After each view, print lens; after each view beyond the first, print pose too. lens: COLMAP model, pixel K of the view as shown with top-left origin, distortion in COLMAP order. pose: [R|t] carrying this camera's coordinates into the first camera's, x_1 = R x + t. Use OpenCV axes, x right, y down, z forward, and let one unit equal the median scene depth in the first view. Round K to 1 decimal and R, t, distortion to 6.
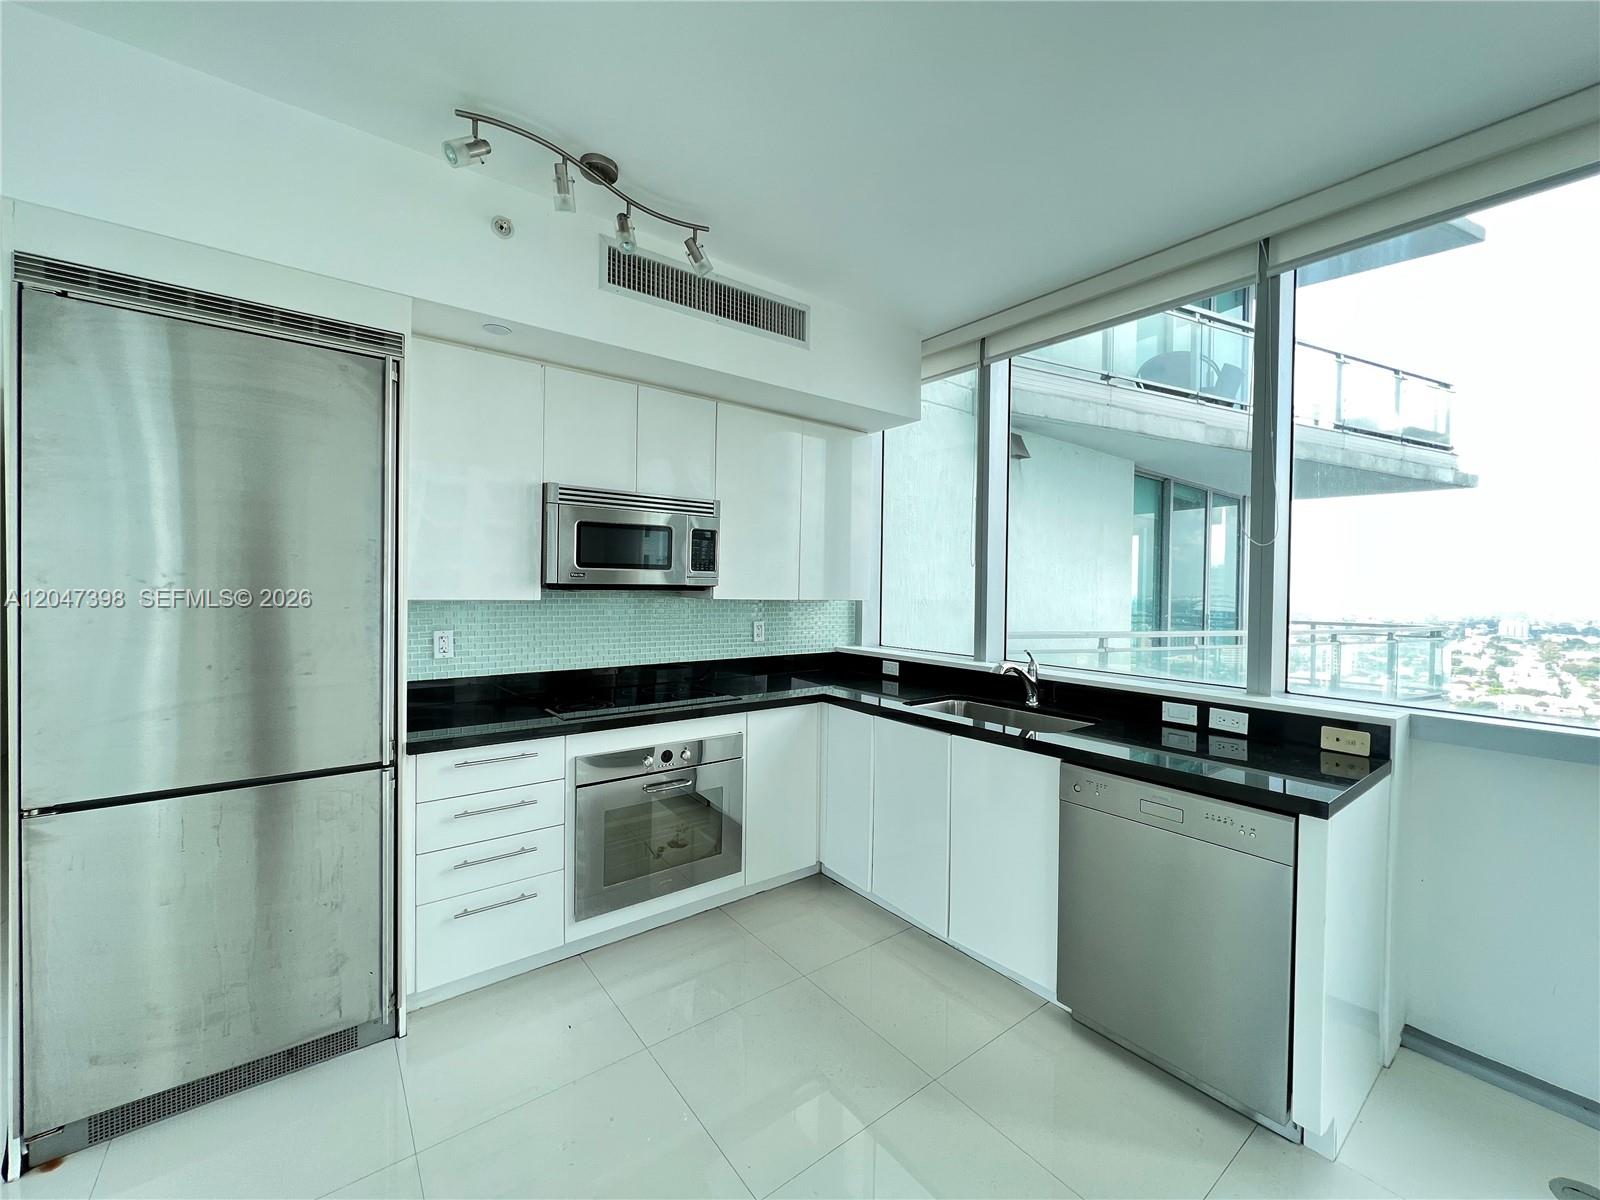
lens RADIAL K [[641.7, 0, 798.2], [0, 641.7, 594.4], [0, 0, 1]] dist [-0.001867, 0.000050]
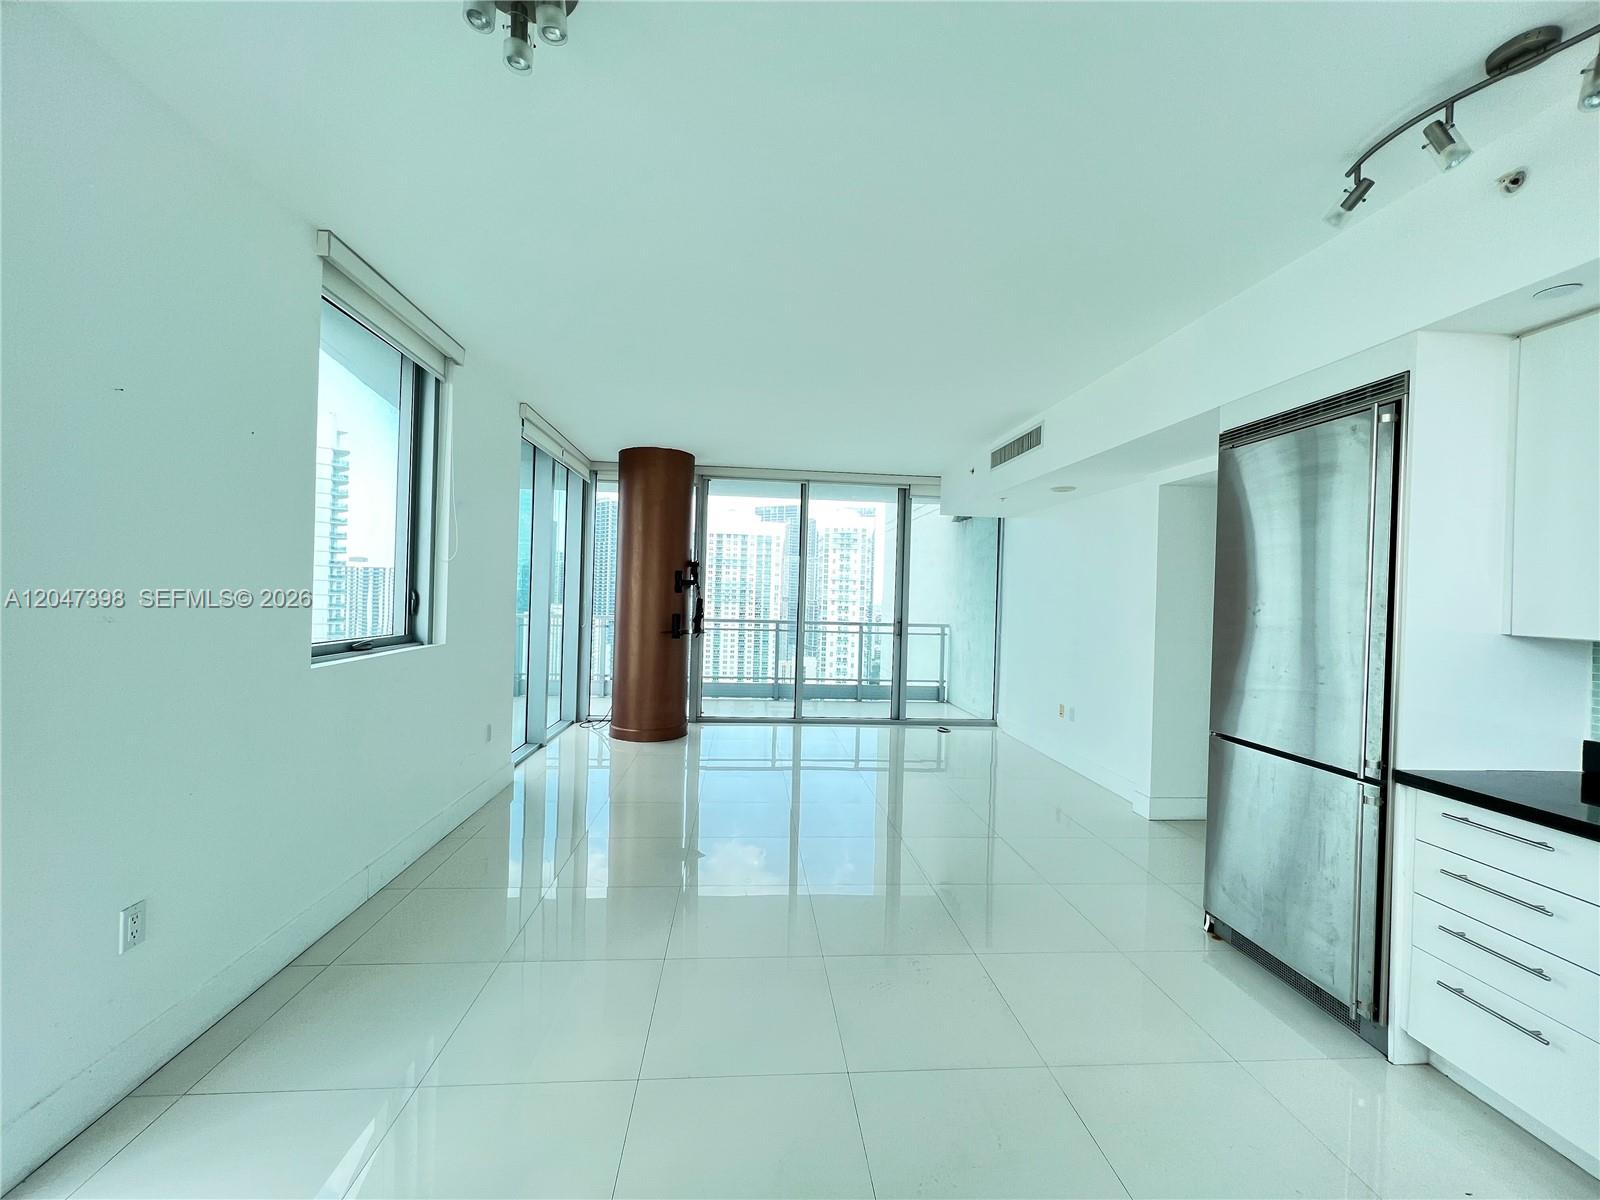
lens RADIAL K [[641.7, 0, 798.2], [0, 641.7, 594.4], [0, 0, 1]] dist [-0.001867, 0.000050]
pose [[-0.544197, -0.031187, -0.838378, 0.799194], [-0.050981, 0.998691, -0.004058, 0.007285], [0.837407, 0.040533, -0.545075, 0.783659]]
